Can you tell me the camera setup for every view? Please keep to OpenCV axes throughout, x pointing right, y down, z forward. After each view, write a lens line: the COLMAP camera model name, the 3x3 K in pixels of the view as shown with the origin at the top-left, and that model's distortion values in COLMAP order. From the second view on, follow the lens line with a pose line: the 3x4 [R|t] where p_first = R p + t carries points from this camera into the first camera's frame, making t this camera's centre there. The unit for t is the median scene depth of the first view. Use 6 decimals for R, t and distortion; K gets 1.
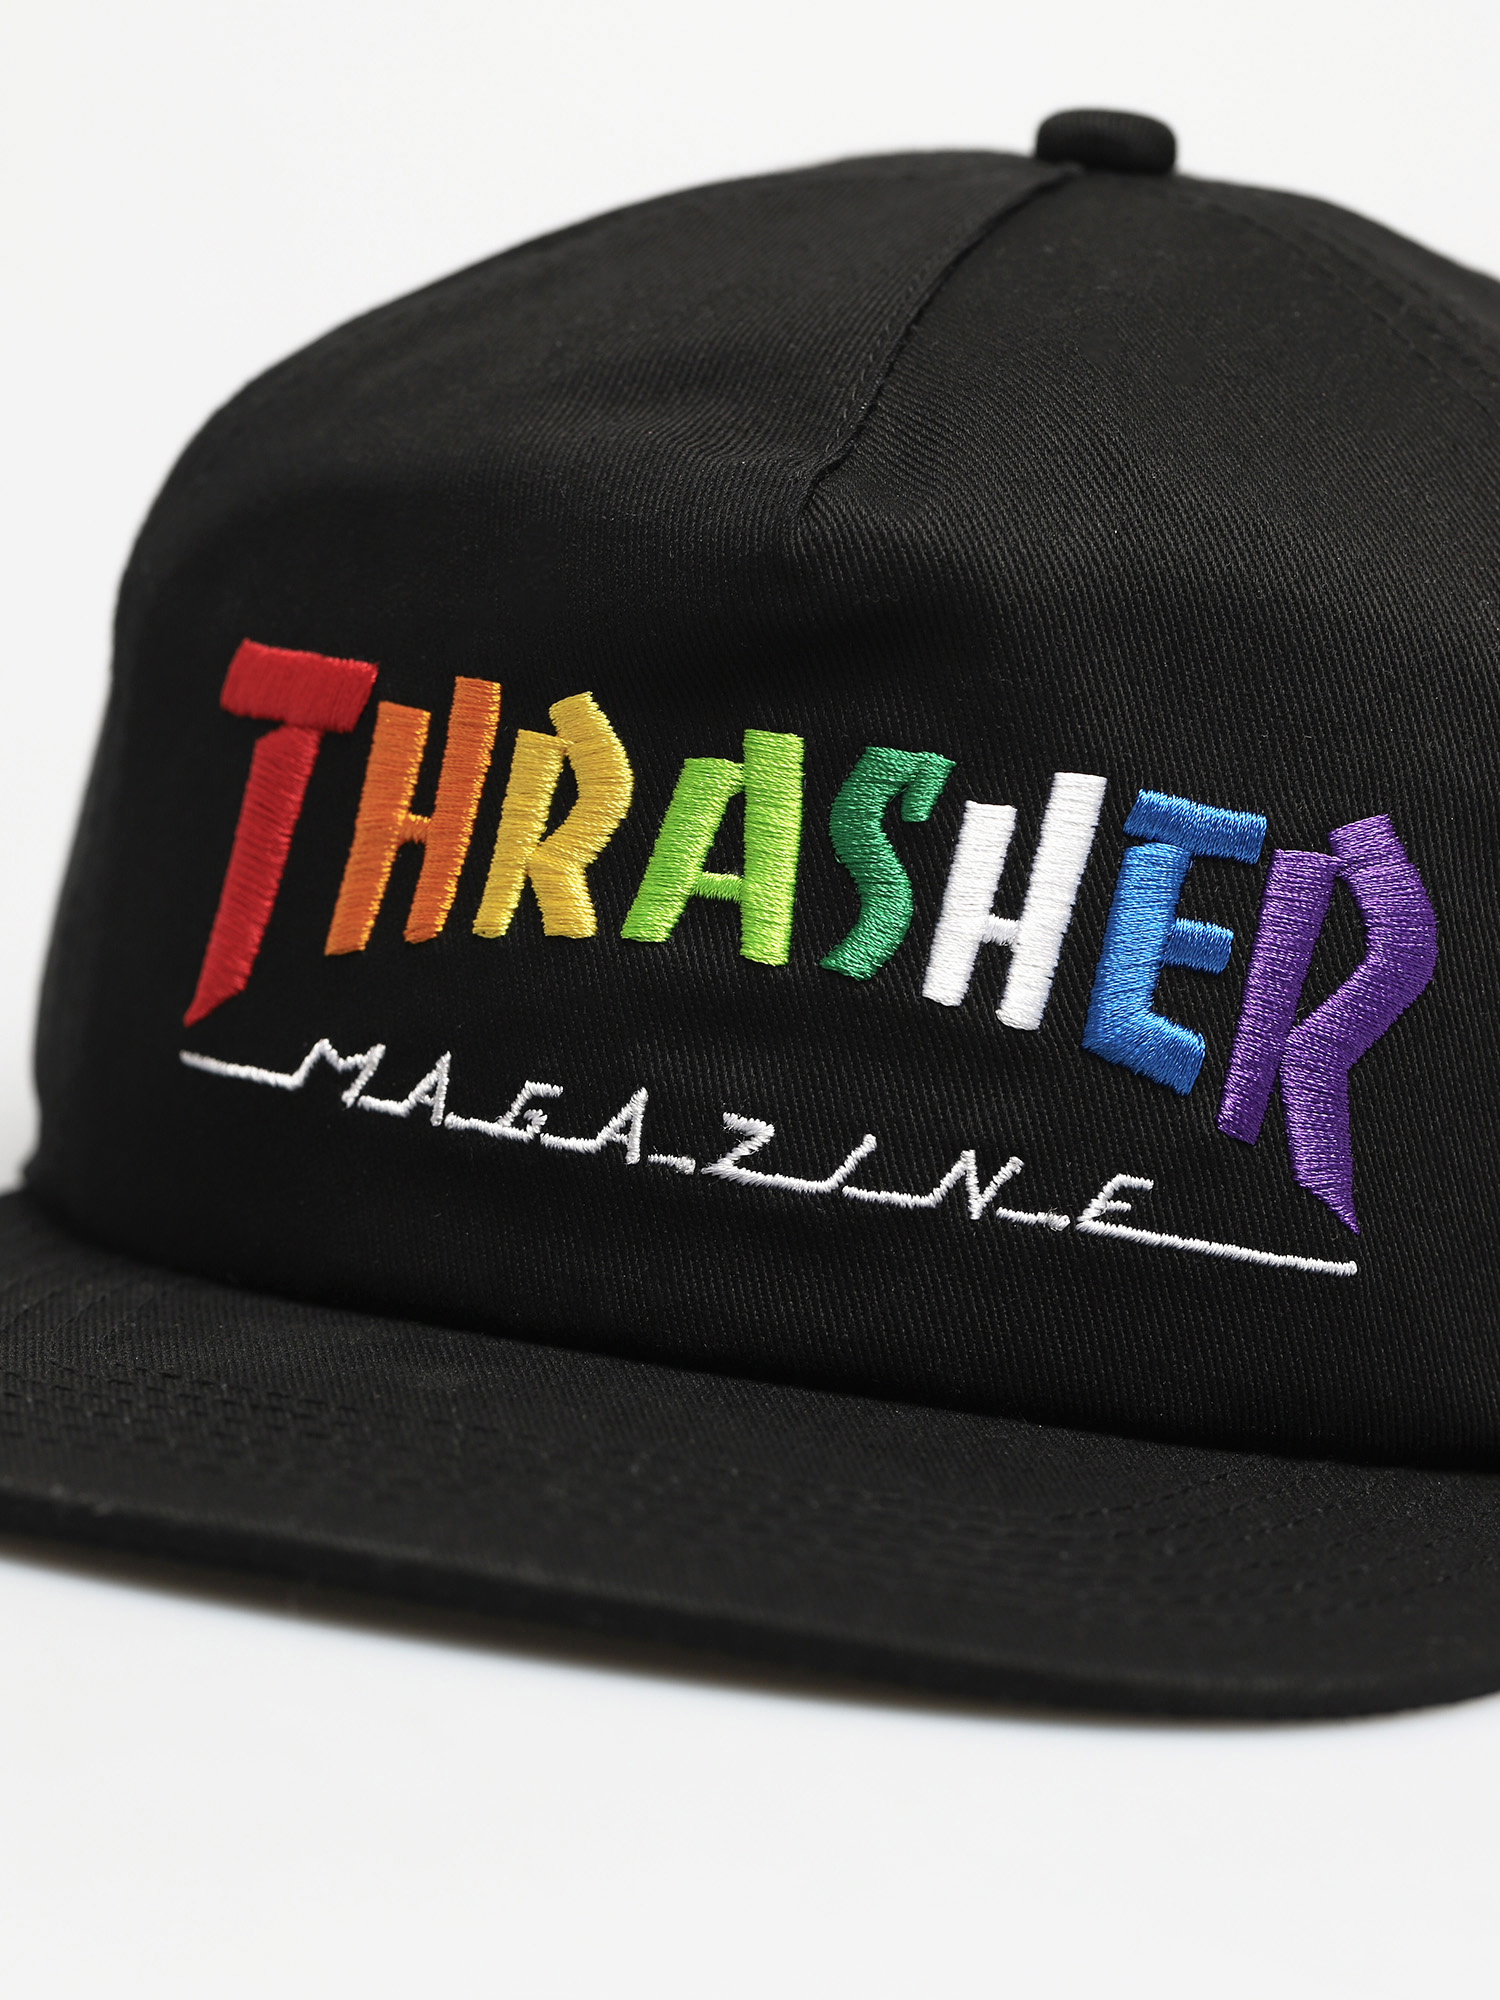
lens RADIAL K [[6703.9, 0, 750.0], [0, 6703.9, 1000.0], [0, 0, 1]] dist [-0.258513, -0.283670]
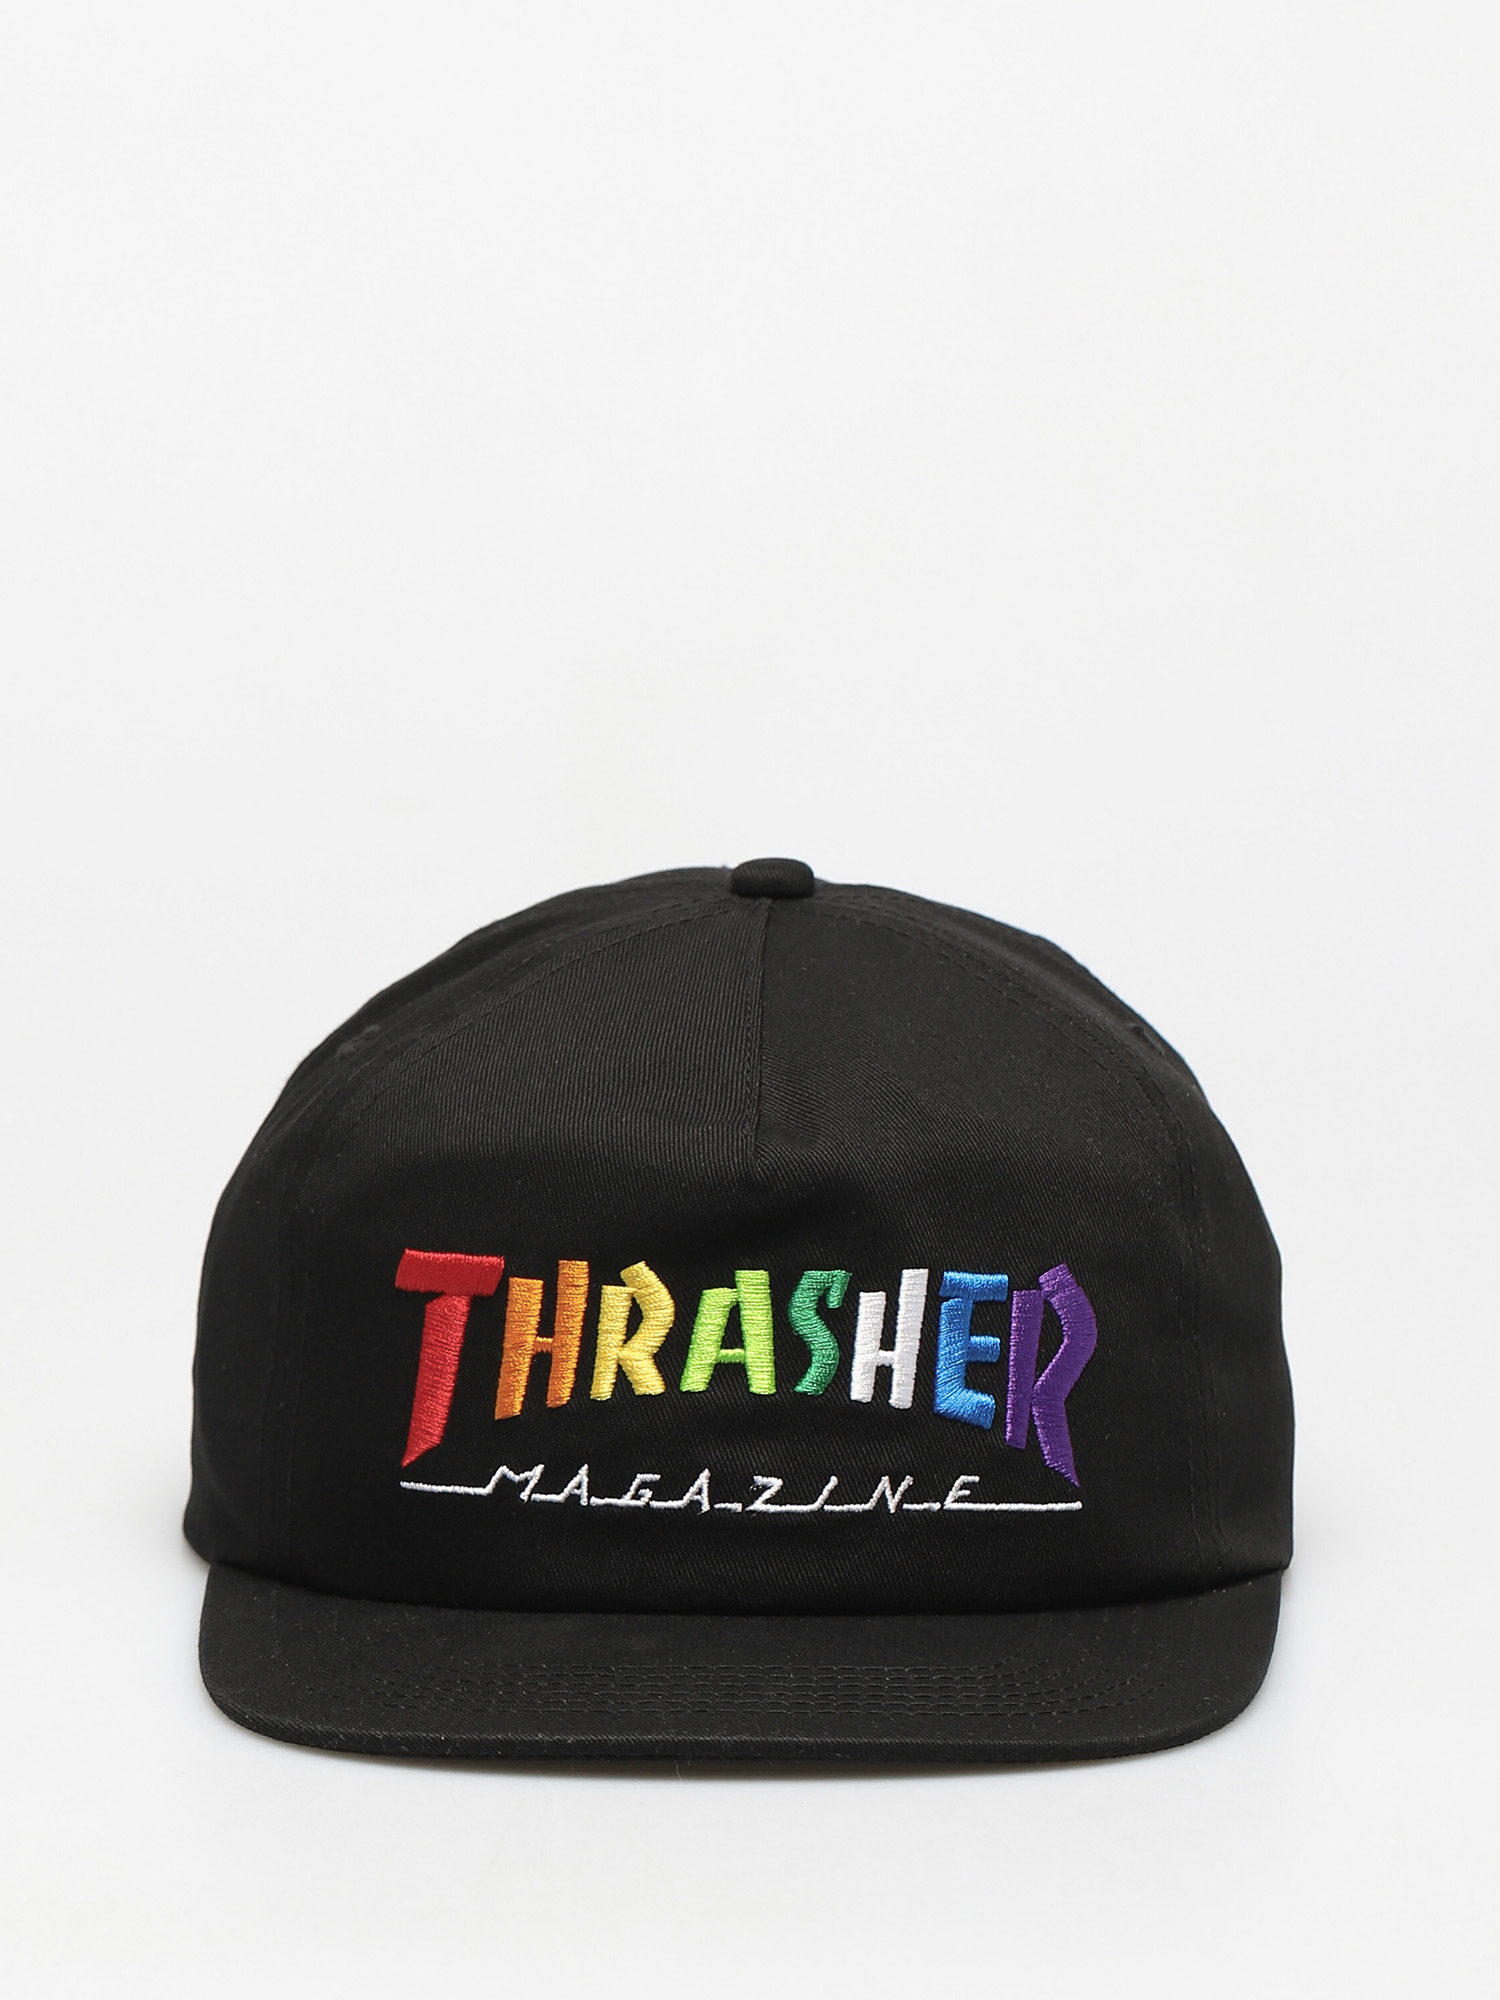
lens RADIAL K [[6703.9, 0, 750.0], [0, 6703.9, 1000.0], [0, 0, 1]] dist [-0.258513, -0.283670]
pose [[0.964424, -0.137531, 0.225768, -0.404850], [0.138984, 0.990249, 0.009525, -0.131553], [-0.224876, 0.022192, 0.974135, -0.812175]]
